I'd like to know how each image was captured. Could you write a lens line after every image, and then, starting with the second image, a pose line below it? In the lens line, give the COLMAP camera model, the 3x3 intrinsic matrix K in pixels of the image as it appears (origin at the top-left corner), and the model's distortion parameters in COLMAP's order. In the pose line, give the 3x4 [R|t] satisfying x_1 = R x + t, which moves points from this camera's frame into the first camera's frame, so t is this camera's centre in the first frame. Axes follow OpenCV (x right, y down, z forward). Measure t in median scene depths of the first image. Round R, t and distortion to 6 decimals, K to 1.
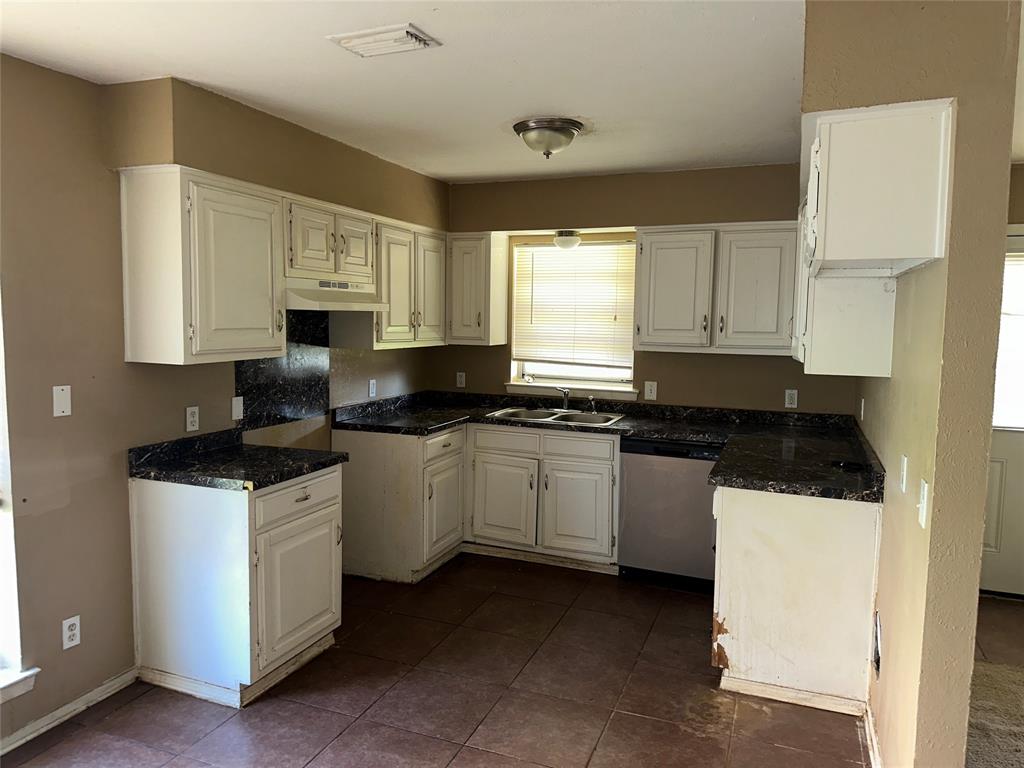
lens RADIAL K [[704.2, 0, 511.3], [0, 704.2, 376.2], [0, 0, 1]] dist [-0.002281, -0.015827]
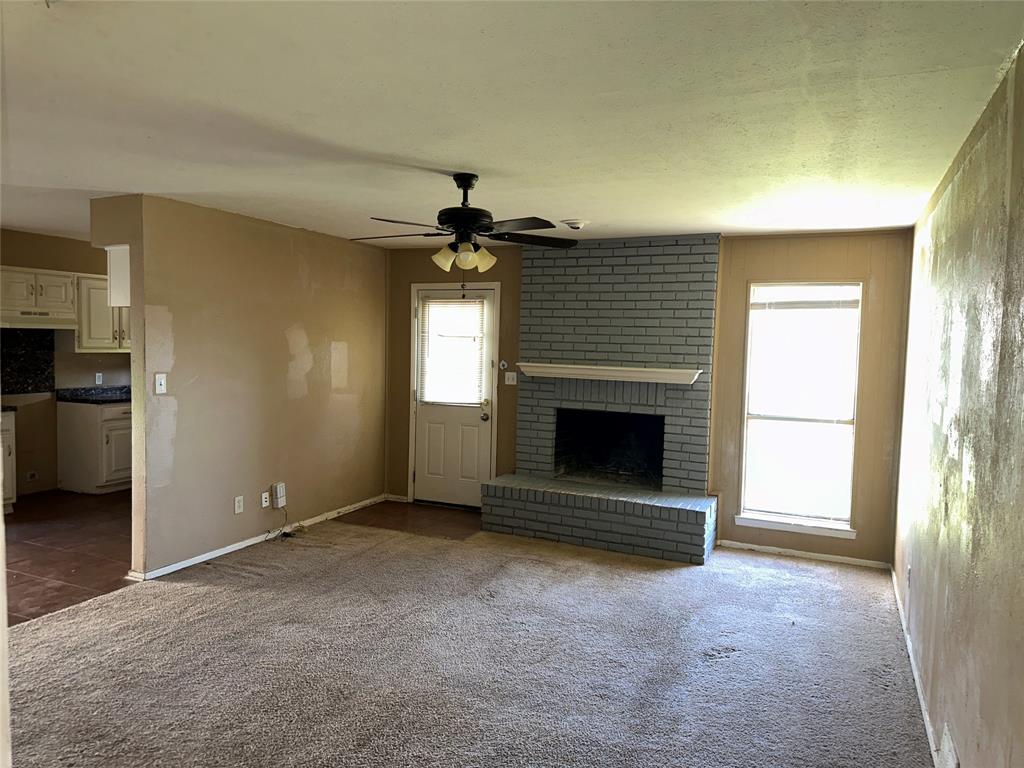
lens RADIAL K [[704.2, 0, 509.5], [0, 704.2, 385.5], [0, 0, 1]] dist [-0.002281, -0.015827]
pose [[0.998795, 0.009211, -0.048207, 1.115016], [-0.010279, 0.999706, -0.021961, 0.080395], [0.047991, 0.022430, 0.998596, -0.737517]]
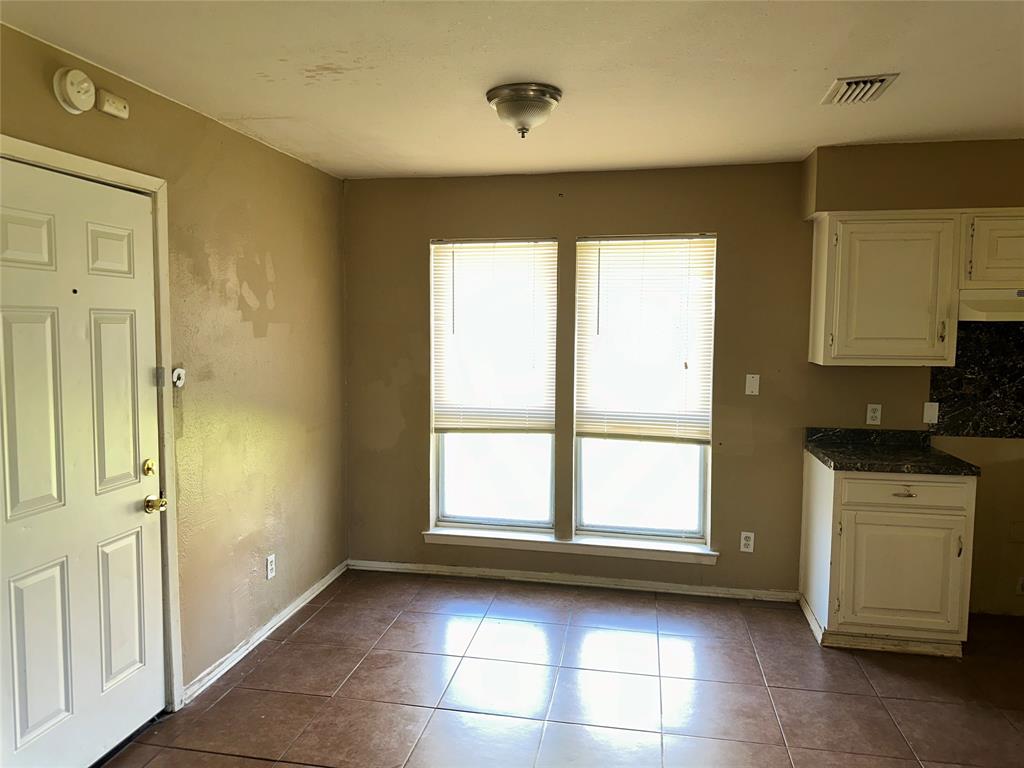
lens RADIAL K [[704.2, 0, 508.1], [0, 704.2, 382.5], [0, 0, 1]] dist [-0.002281, -0.015827]
pose [[0.190744, 0.073665, -0.978872, 0.579321], [-0.081889, 0.994899, 0.058914, -0.012059], [0.978218, 0.068921, 0.195803, 0.160330]]
